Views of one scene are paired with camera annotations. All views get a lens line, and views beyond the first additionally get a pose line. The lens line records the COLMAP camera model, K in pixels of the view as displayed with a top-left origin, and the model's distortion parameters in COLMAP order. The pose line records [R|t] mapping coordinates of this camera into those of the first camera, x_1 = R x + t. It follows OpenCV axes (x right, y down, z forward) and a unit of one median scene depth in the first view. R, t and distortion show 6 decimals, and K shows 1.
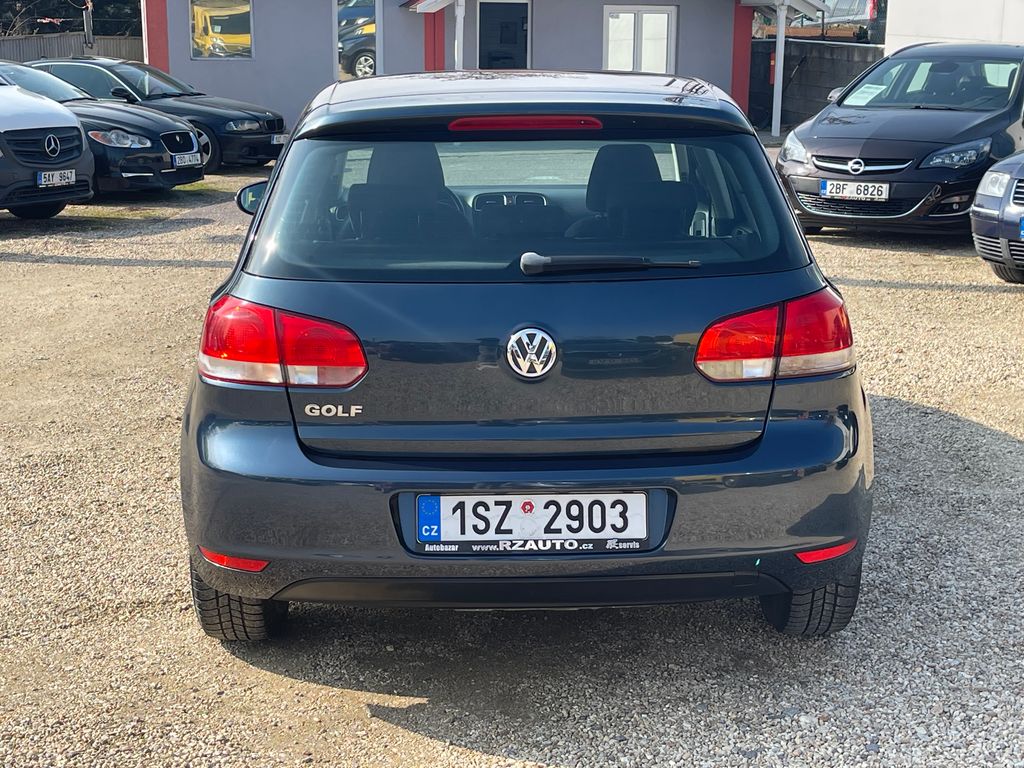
lens RADIAL K [[1591.5, 0, 512.0], [0, 1591.5, 384.0], [0, 0, 1]] dist [0.018889, -0.008918]
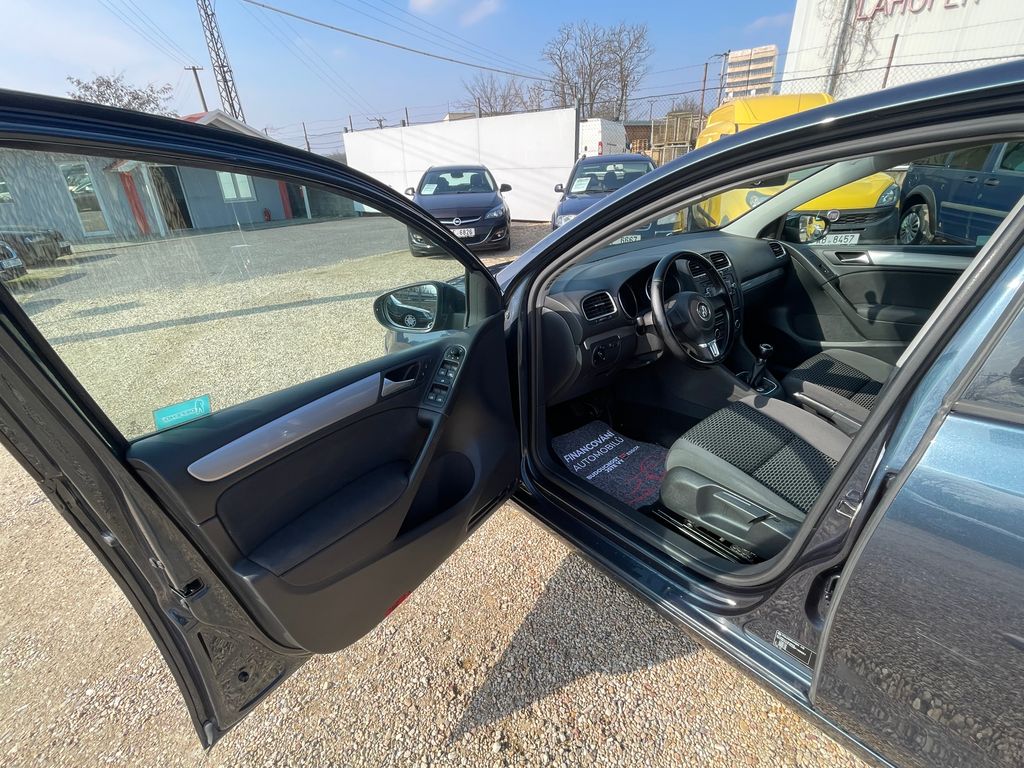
lens RADIAL K [[465.5, 0, 512.0], [0, 465.5, 384.0], [0, 0, 1]] dist [-0.005365, 0.000456]
pose [[0.789551, -0.287091, 0.542391, -0.133722], [0.176673, 0.952744, 0.247113, -0.069712], [-0.587704, -0.099283, 0.802961, 0.428985]]
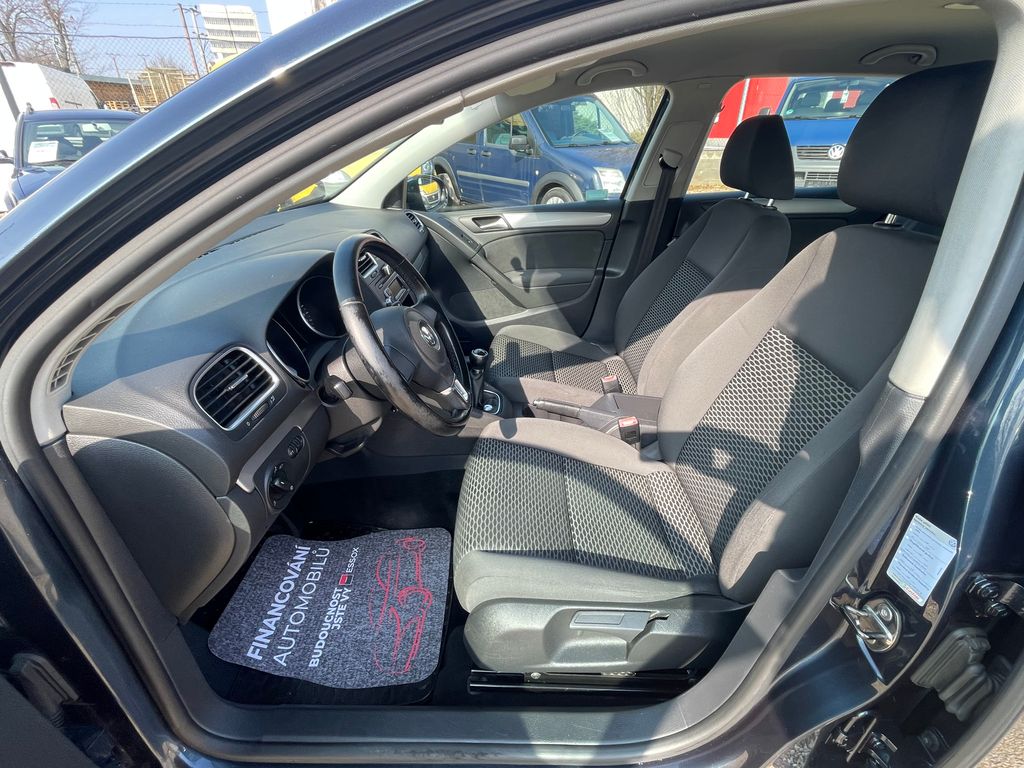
lens RADIAL K [[465.5, 0, 512.0], [0, 465.5, 384.0], [0, 0, 1]] dist [-0.005365, 0.000456]
pose [[0.036989, -0.474700, 0.879370, -0.089902], [0.219284, 0.862381, 0.456305, -0.072249], [-0.974960, 0.175954, 0.135992, 0.476676]]
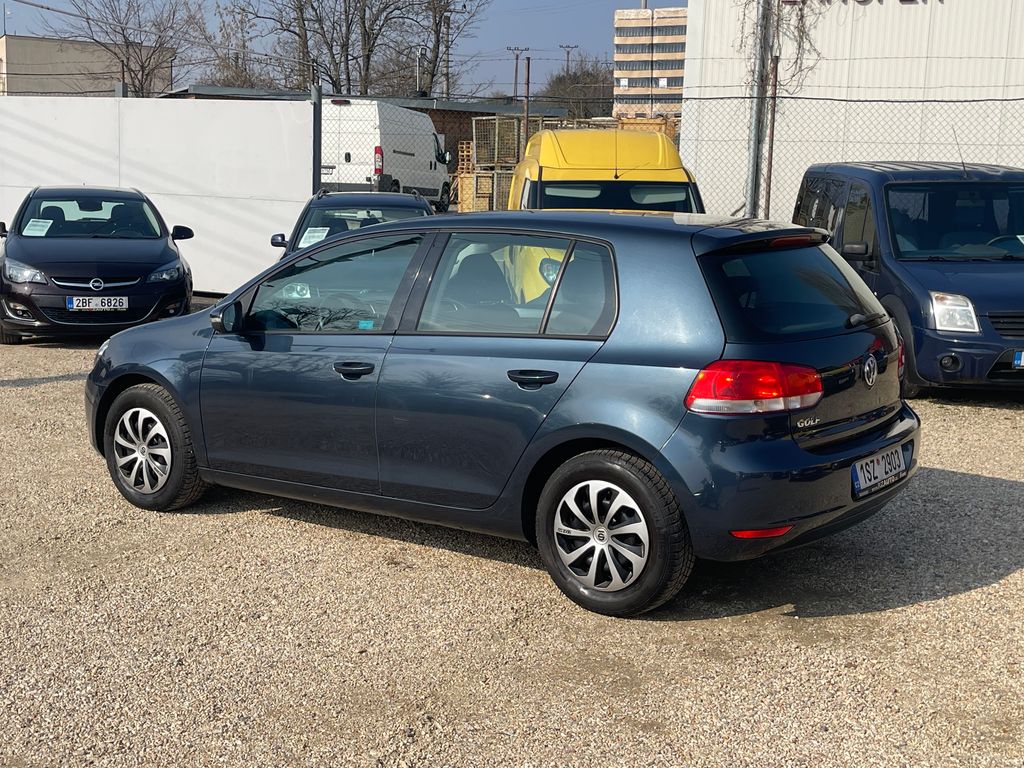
lens RADIAL K [[1293.5, 0, 512.0], [0, 1293.5, 384.0], [0, 0, 1]] dist [0.159781, -0.485461]
pose [[0.611153, -0.107079, 0.784236, -0.397857], [0.153135, 0.988083, 0.015575, -0.026340], [-0.776558, 0.110575, 0.620267, 0.126270]]
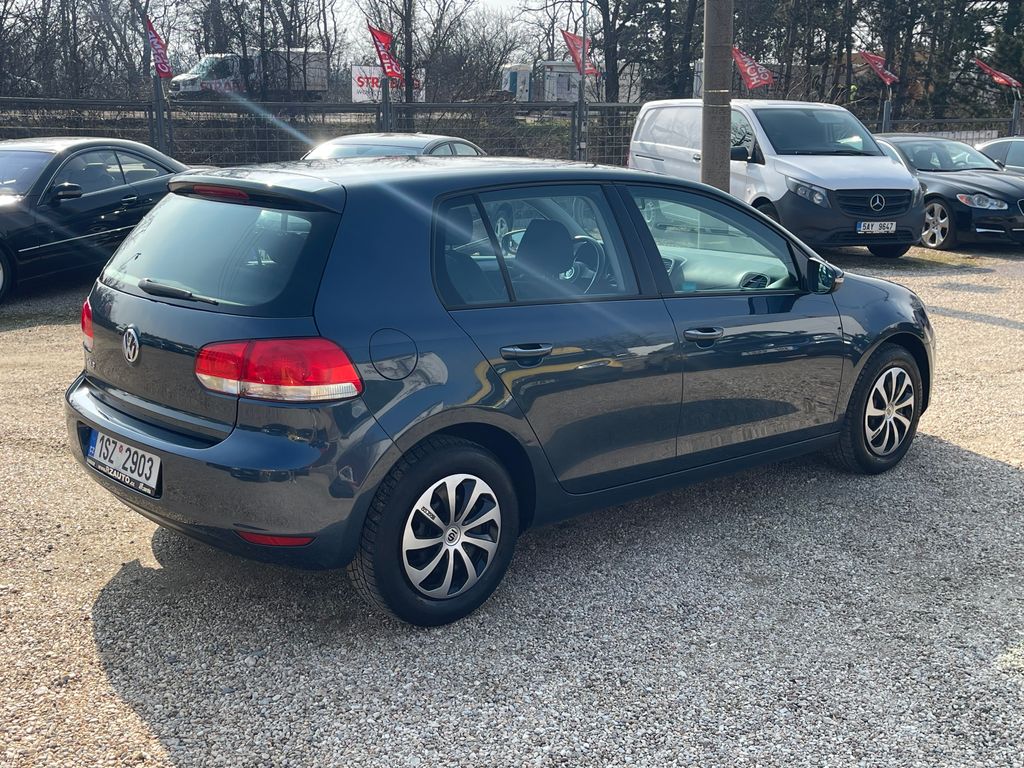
lens RADIAL K [[1162.5, 0, 512.0], [0, 1162.5, 384.0], [0, 0, 1]] dist [0.133604, -0.376513]
pose [[0.659916, 0.176017, -0.730431, 0.310584], [-0.168507, 0.982079, 0.084419, -0.040542], [0.732200, 0.067374, 0.677749, 0.155849]]
